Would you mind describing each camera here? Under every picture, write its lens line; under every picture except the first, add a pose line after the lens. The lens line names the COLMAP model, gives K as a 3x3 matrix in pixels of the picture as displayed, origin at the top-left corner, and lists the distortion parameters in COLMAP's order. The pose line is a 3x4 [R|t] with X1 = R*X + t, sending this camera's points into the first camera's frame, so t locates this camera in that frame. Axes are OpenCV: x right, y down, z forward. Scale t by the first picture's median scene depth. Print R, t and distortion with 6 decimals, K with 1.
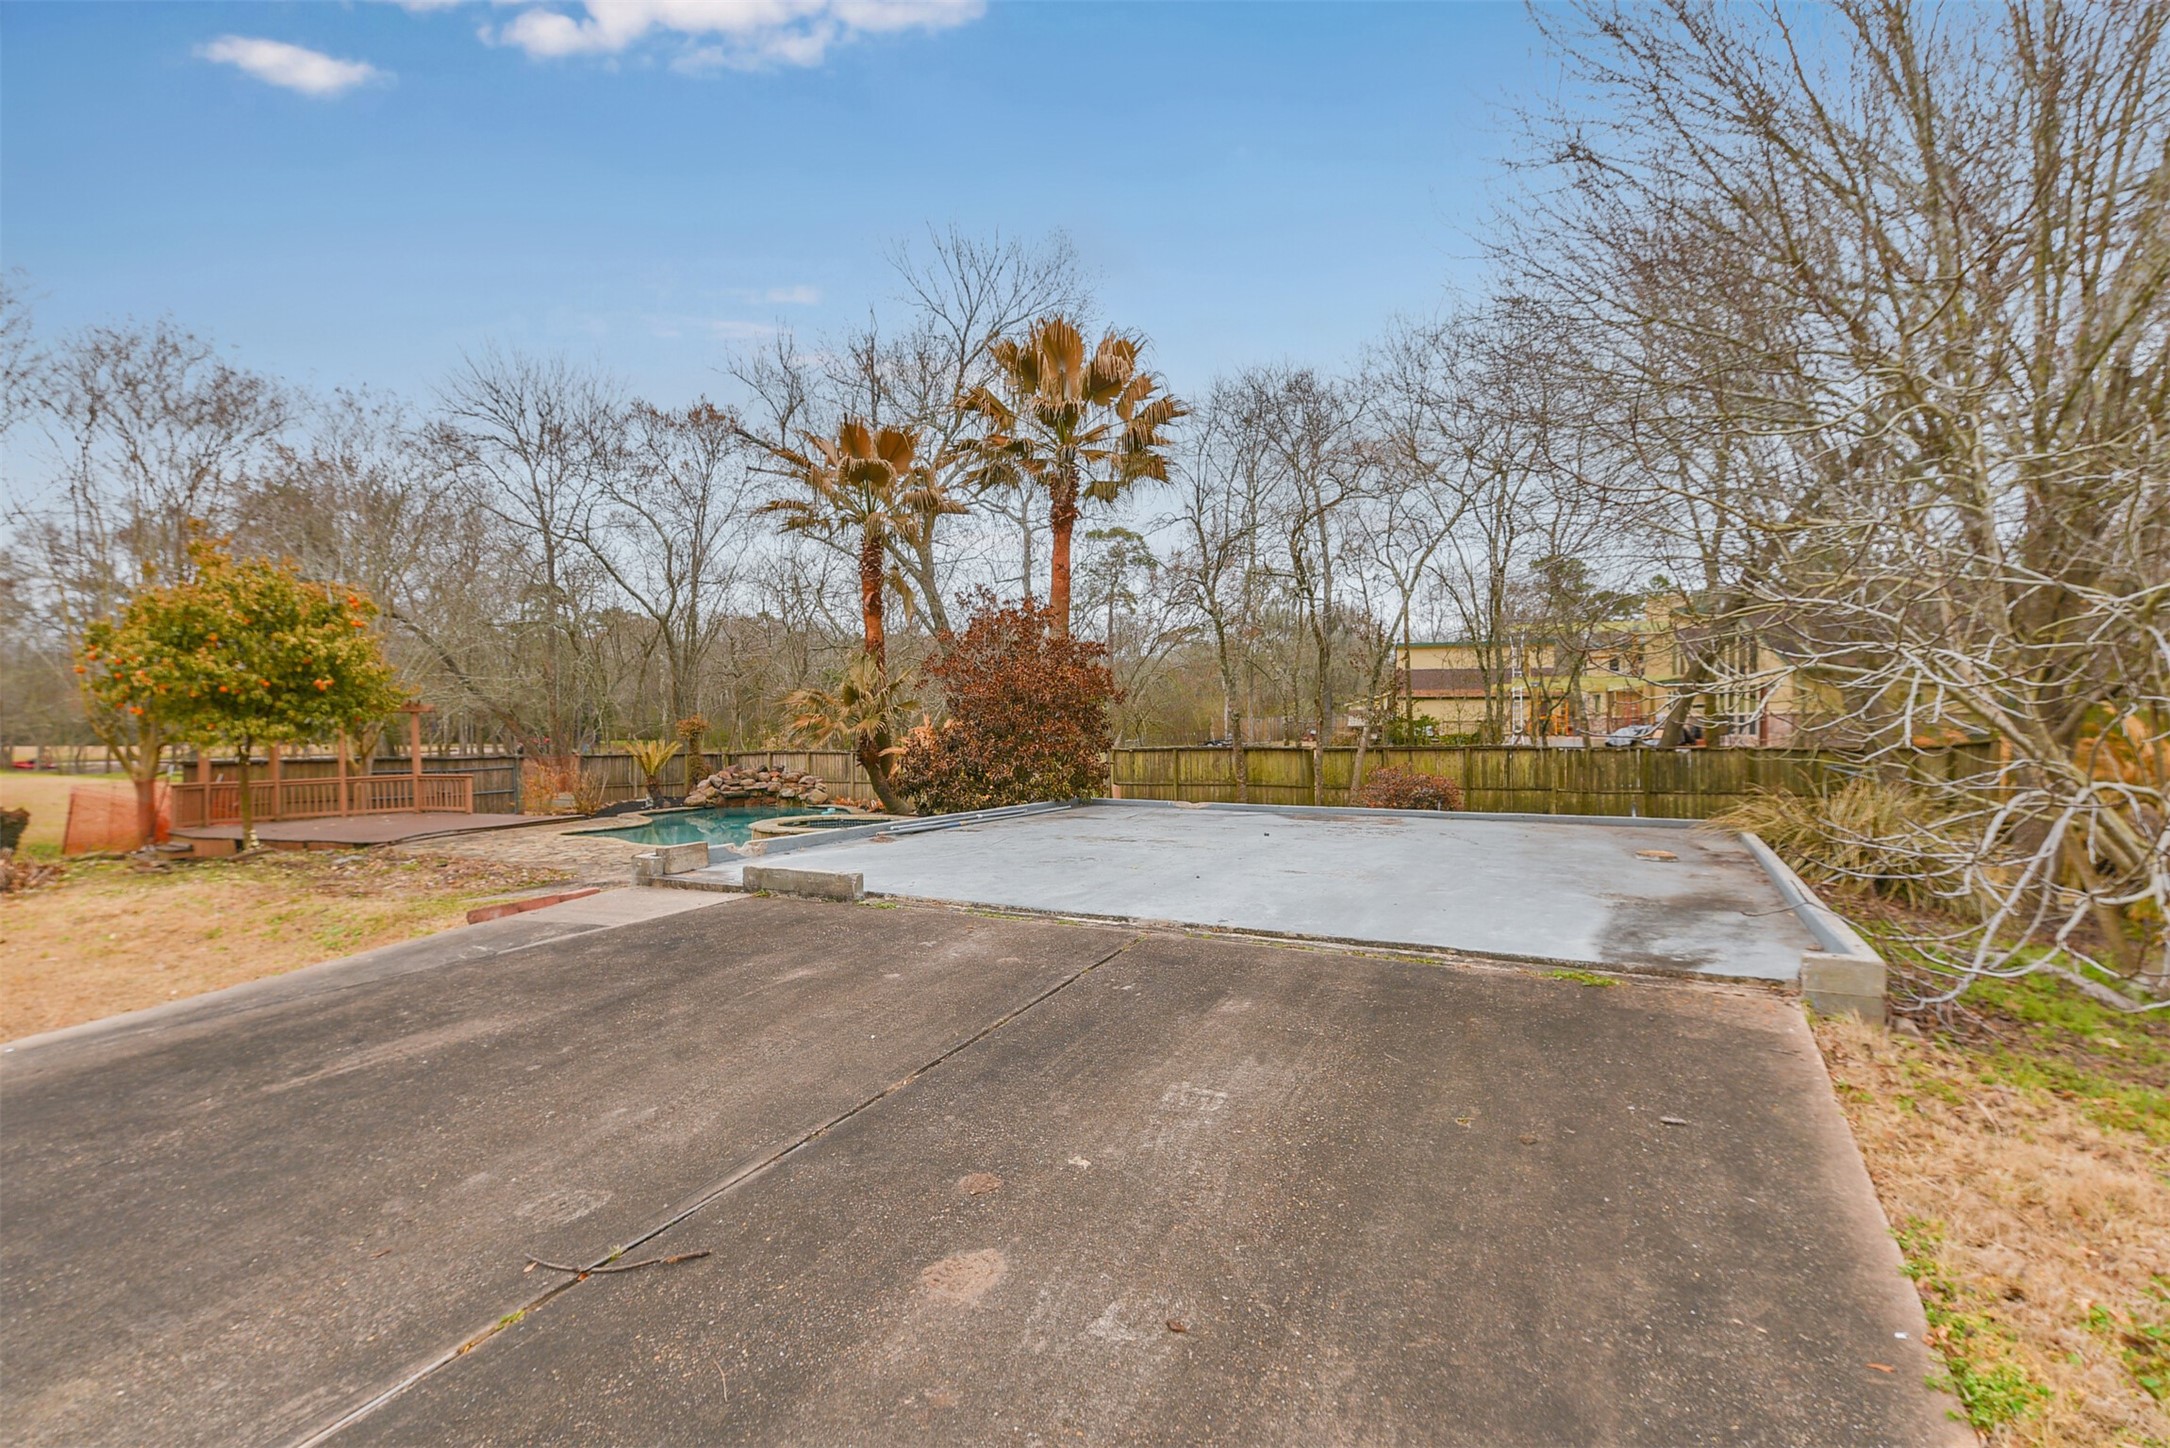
lens RADIAL K [[1095.4, 0, 1156.1], [0, 1095.4, 729.9], [0, 0, 1]] dist [0.026917, 0.000329]
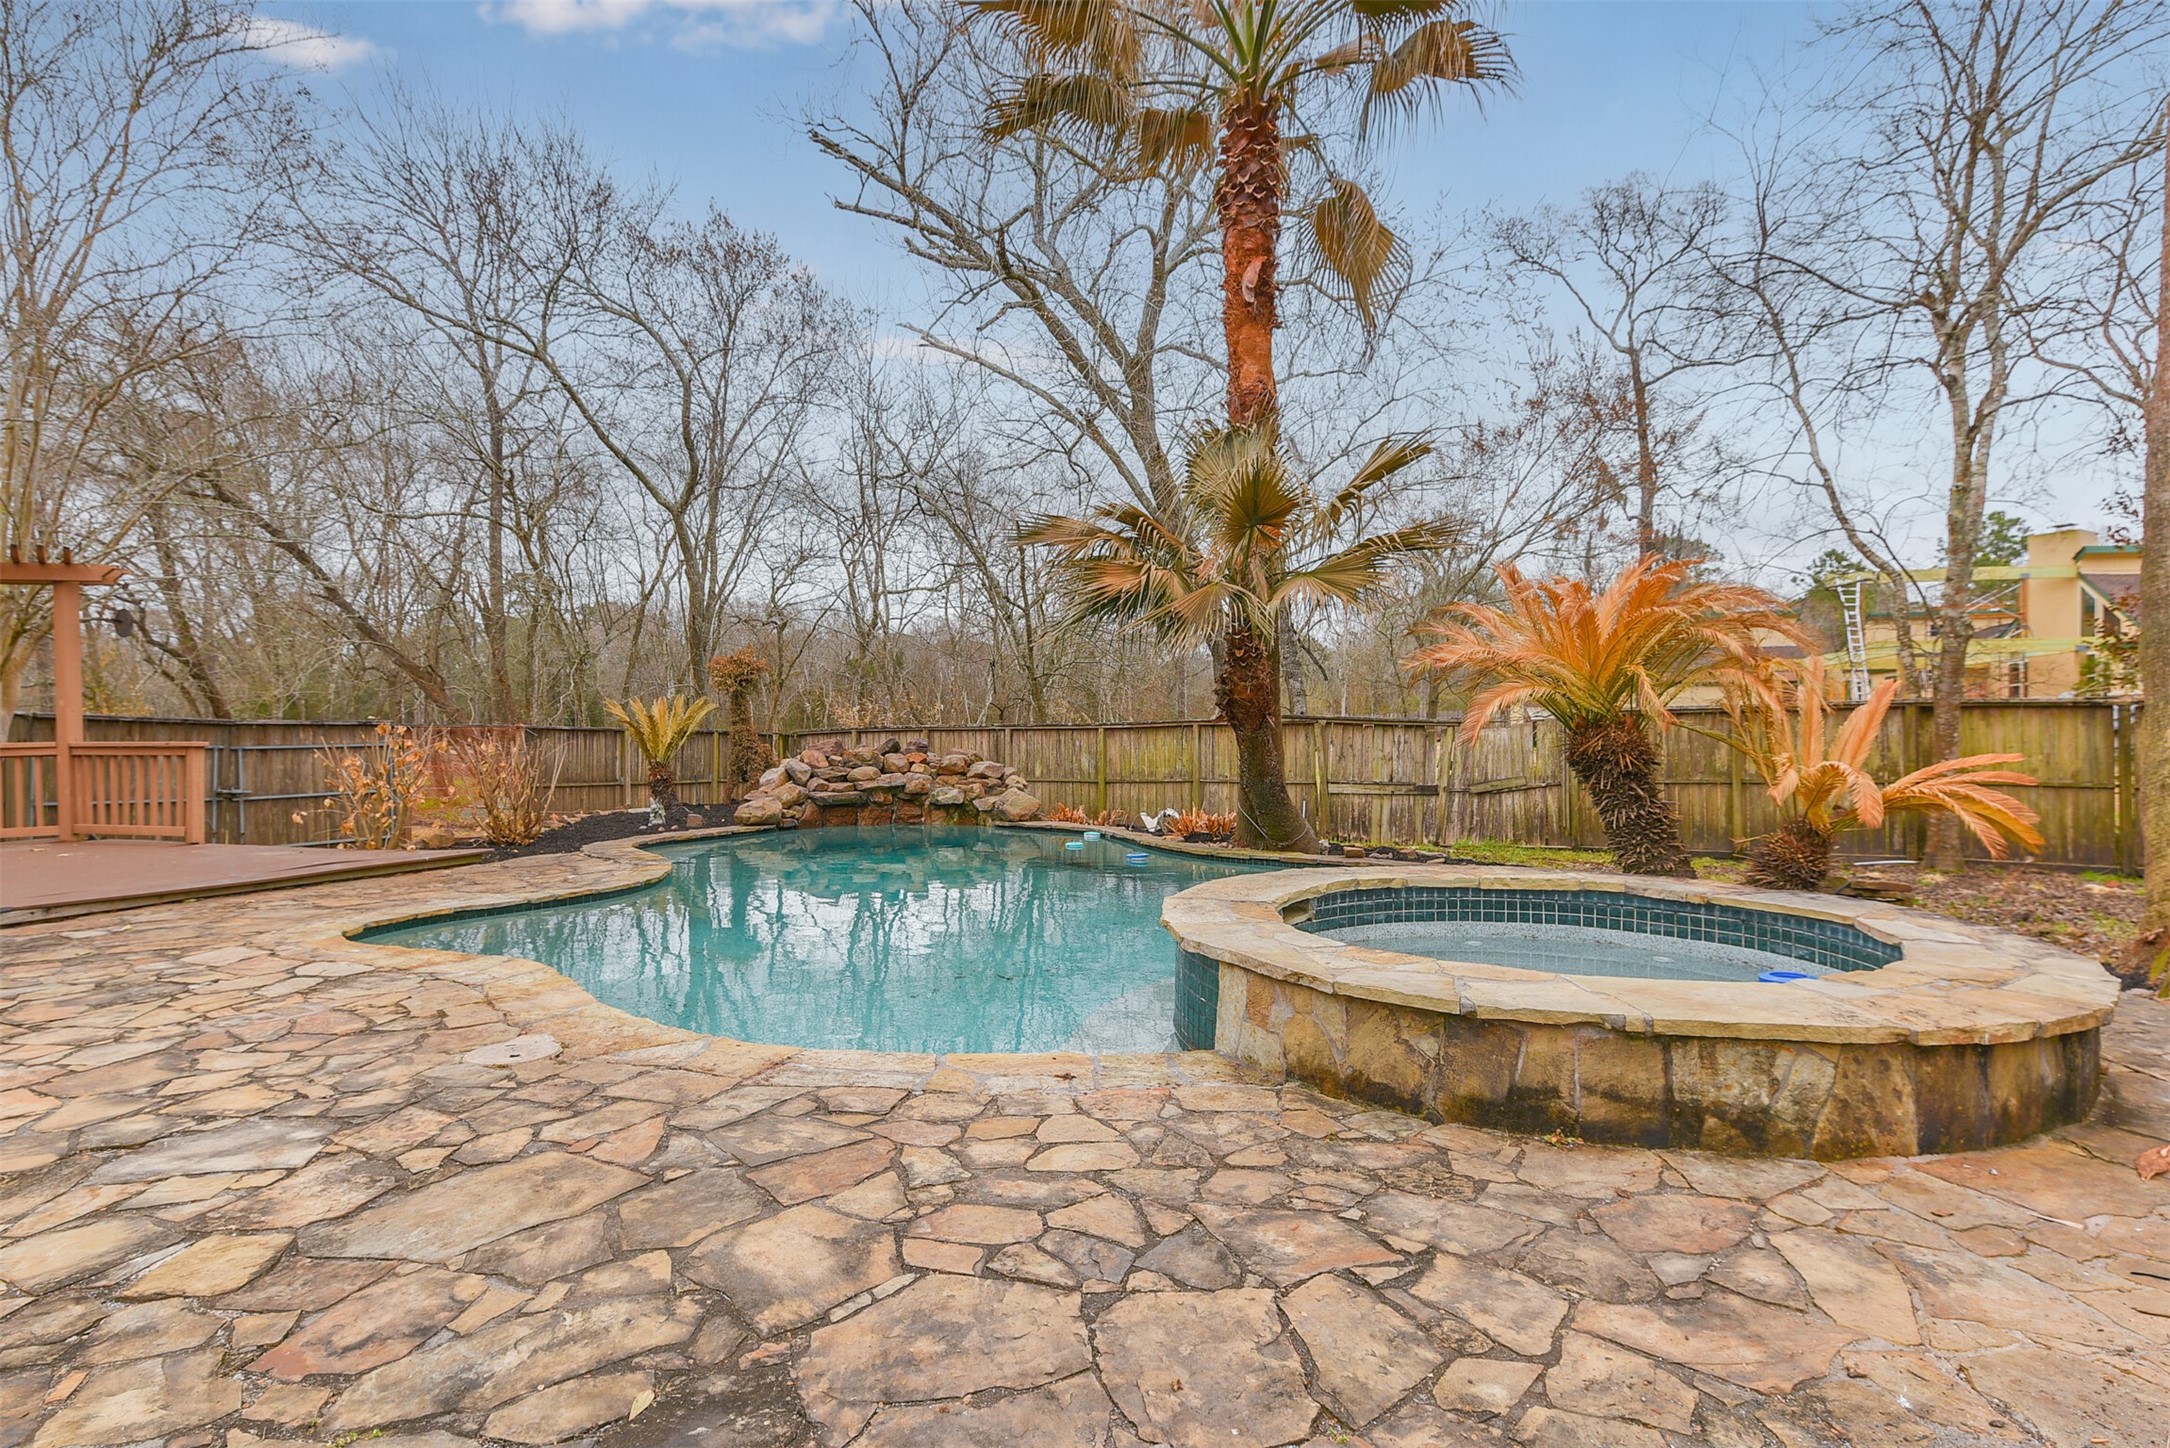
lens RADIAL K [[1057.6, 0, 1085.4], [0, 1057.6, 747.0], [0, 0, 1]] dist [-0.001392, -0.000418]
pose [[0.999375, -0.001824, -0.035309, -0.261565], [0.001850, 0.999998, 0.000699, 0.036348], [0.035307, -0.000764, 0.999376, 0.556733]]
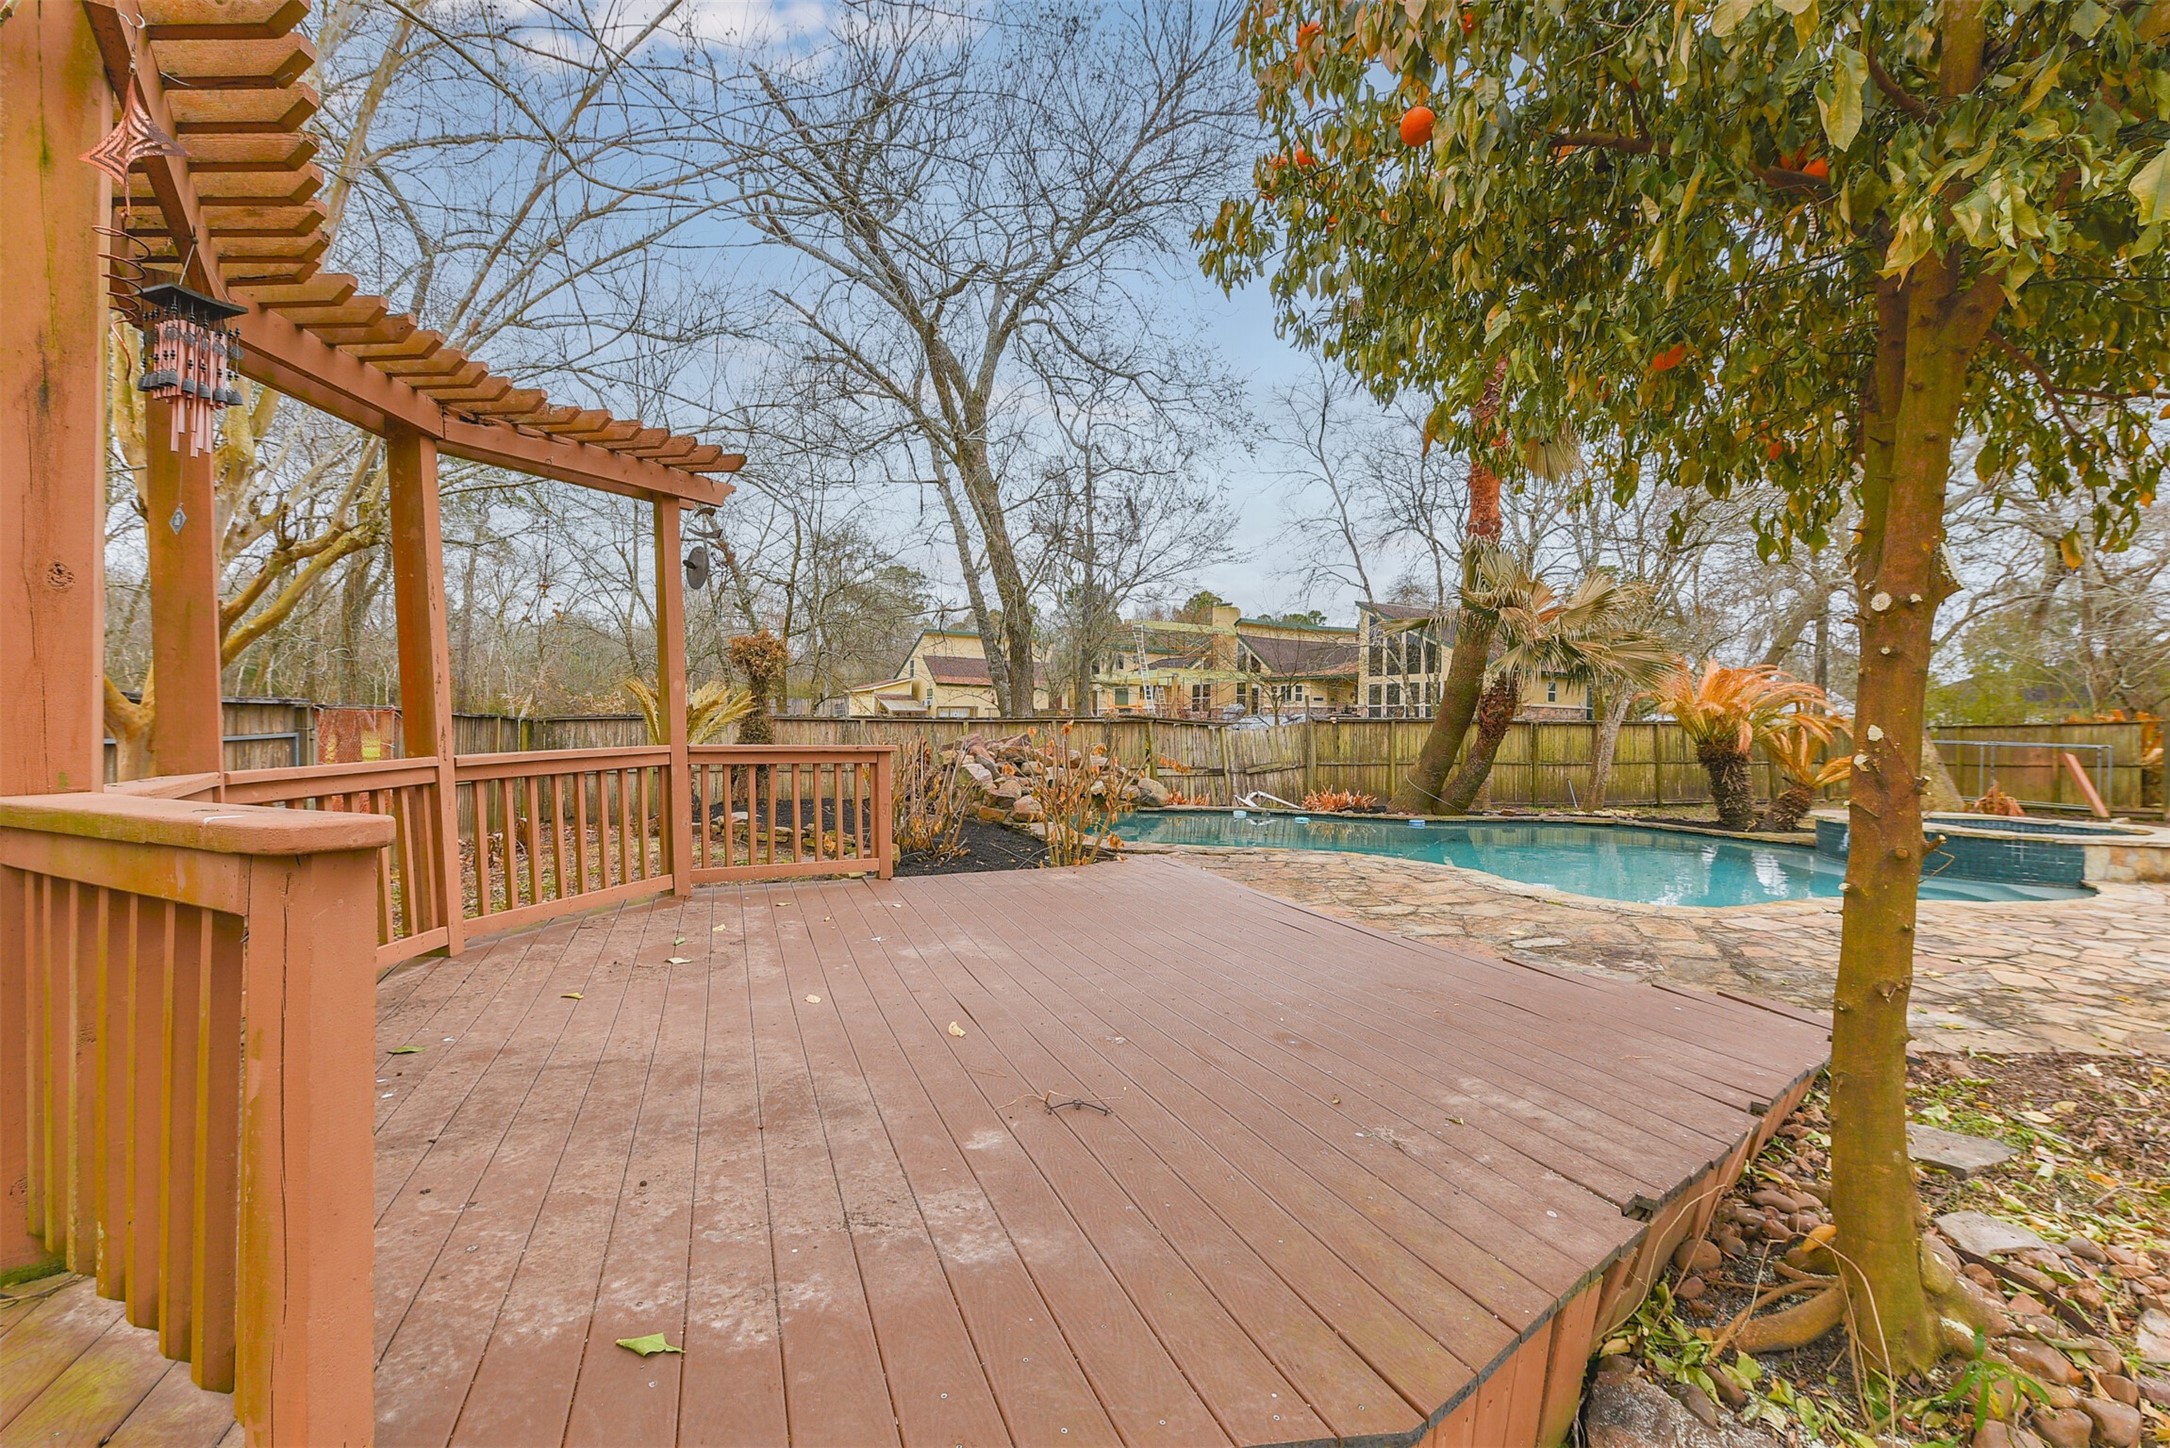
lens RADIAL K [[950.1, 0, 1084.3], [0, 950.1, 725.2], [0, 0, 1]] dist [0.000058, -0.005294]
pose [[0.729492, 0.011533, 0.683892, -0.641669], [-0.009895, 0.999931, -0.006307, 0.030900], [-0.683917, -0.002166, 0.729556, 0.674673]]
